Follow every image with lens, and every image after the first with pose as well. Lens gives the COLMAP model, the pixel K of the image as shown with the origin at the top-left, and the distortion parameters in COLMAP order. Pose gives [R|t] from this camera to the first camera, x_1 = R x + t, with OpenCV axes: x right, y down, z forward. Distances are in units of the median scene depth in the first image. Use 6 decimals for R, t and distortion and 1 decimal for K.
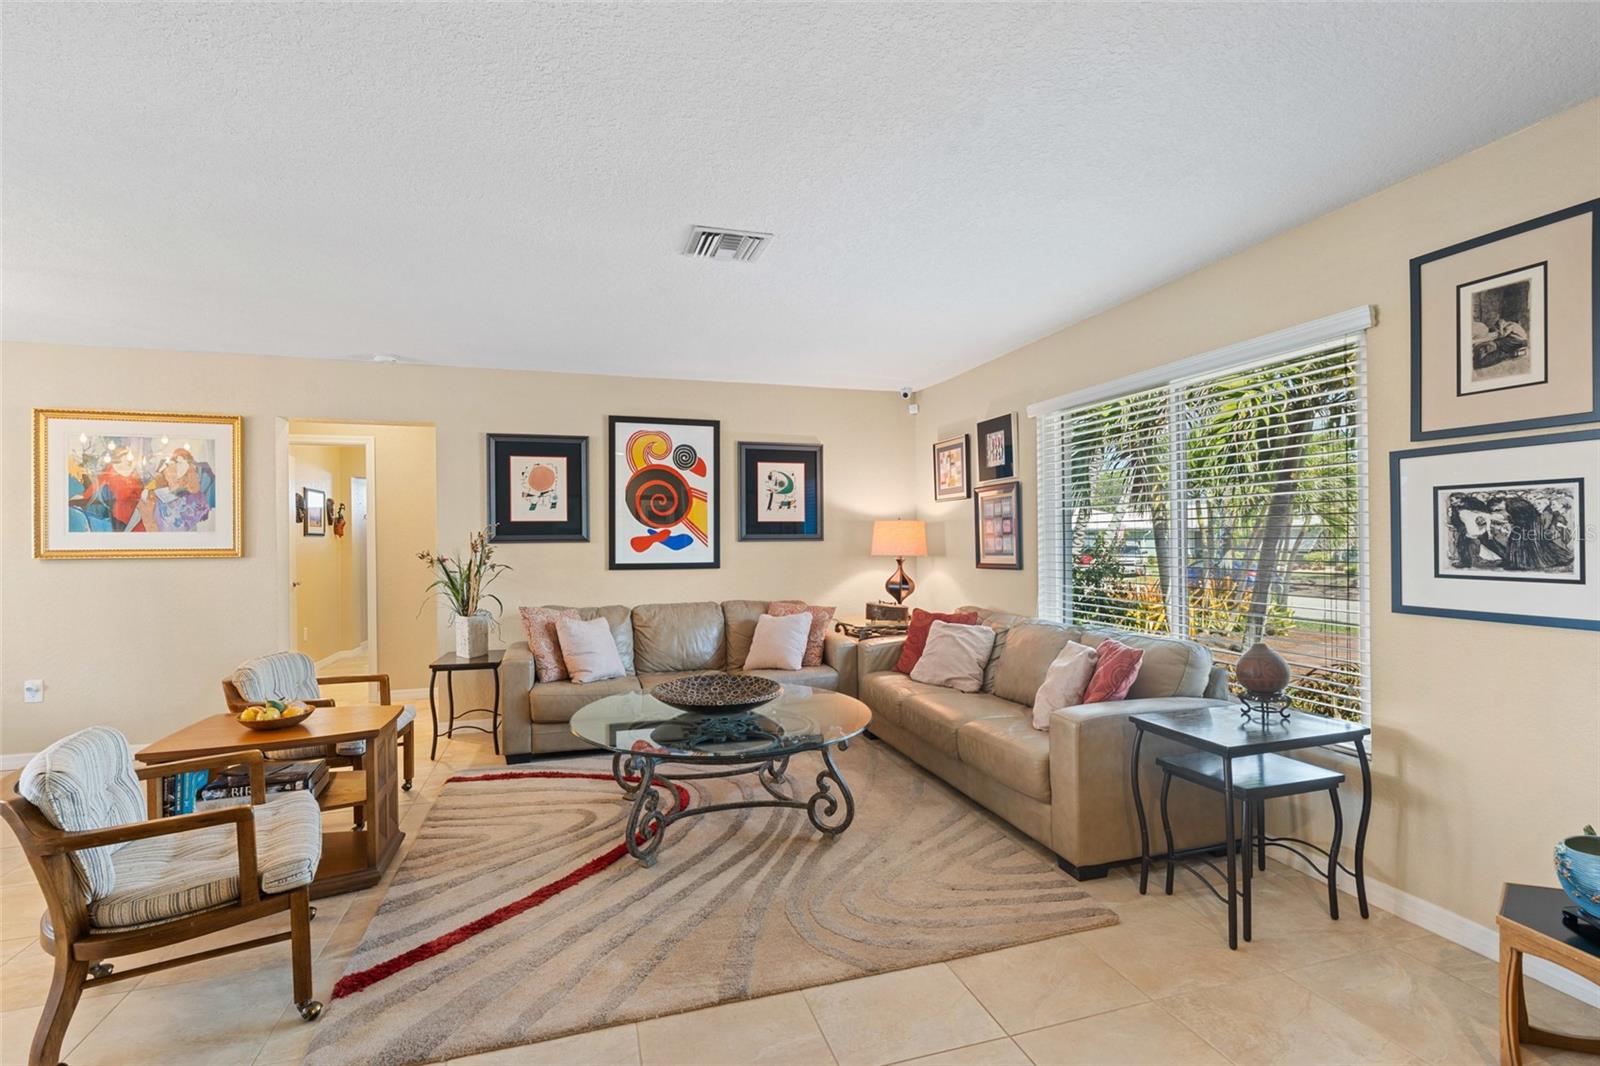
lens RADIAL K [[717.1, 0, 793.2], [0, 717.1, 539.9], [0, 0, 1]] dist [-0.005918, 0.003106]
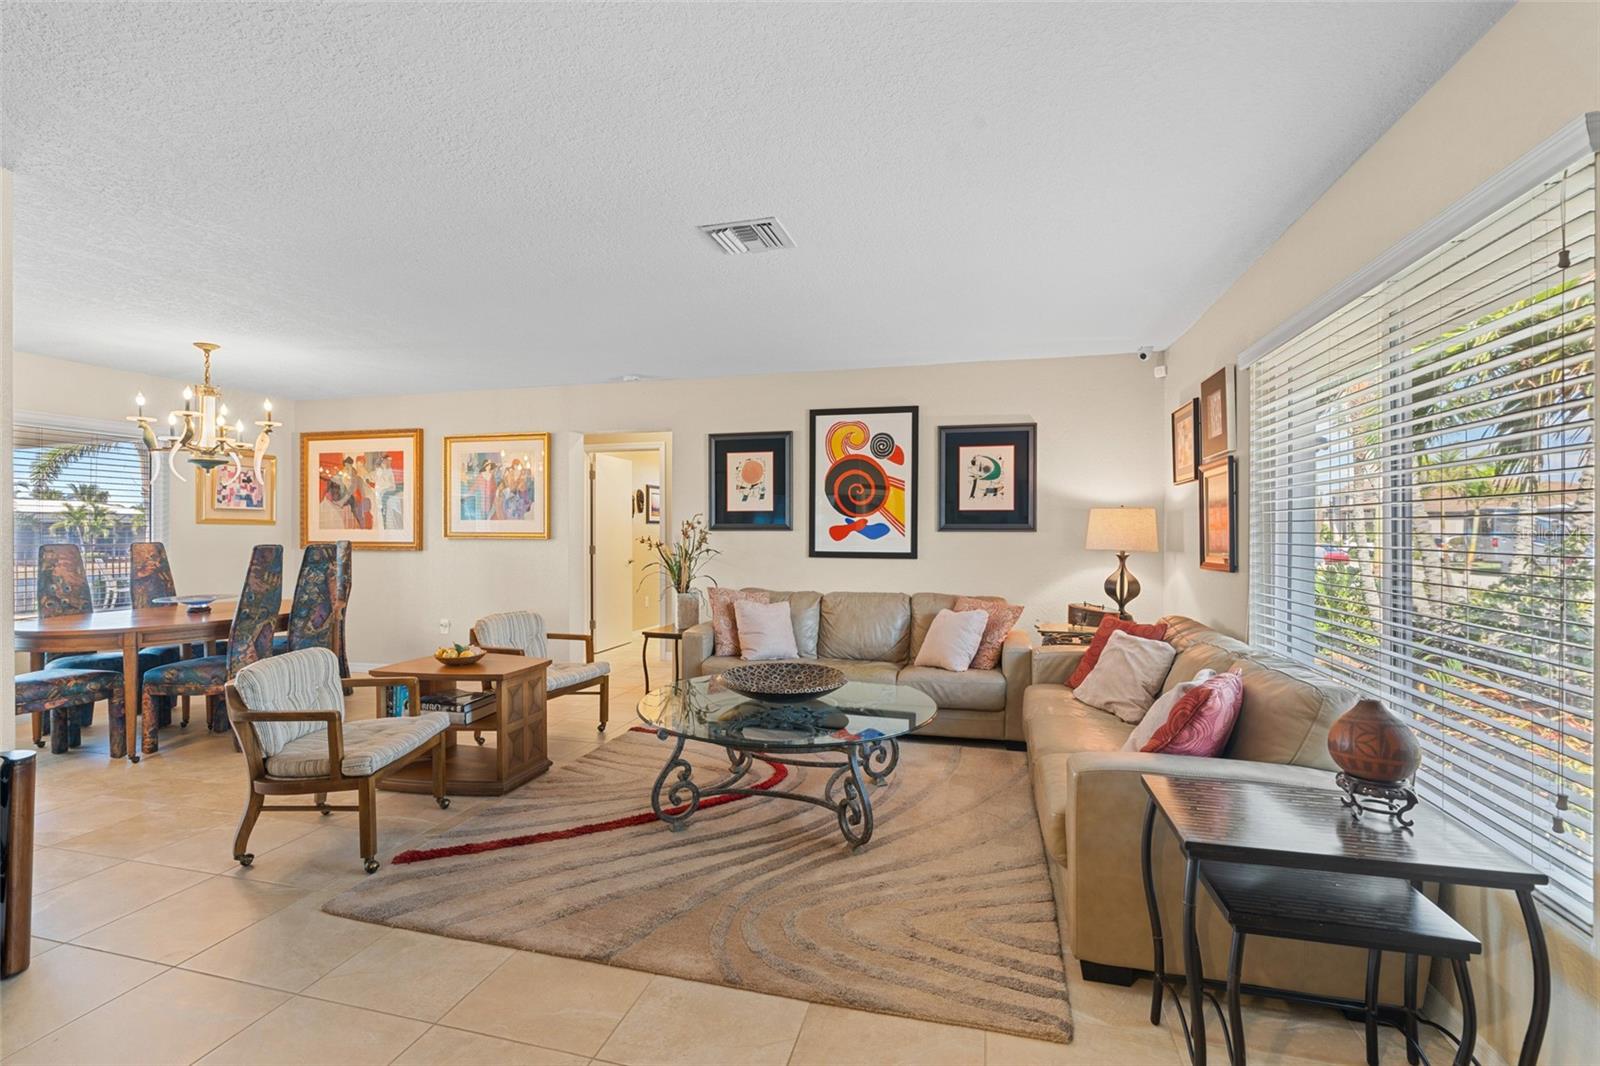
lens RADIAL K [[717.1, 0, 794.4], [0, 717.1, 535.0], [0, 0, 1]] dist [-0.005918, 0.003106]
pose [[0.848406, 0.013440, -0.529176, 0.335517], [-0.008713, 0.999897, 0.011426, -0.002714], [0.529275, -0.005083, 0.848435, 0.118037]]
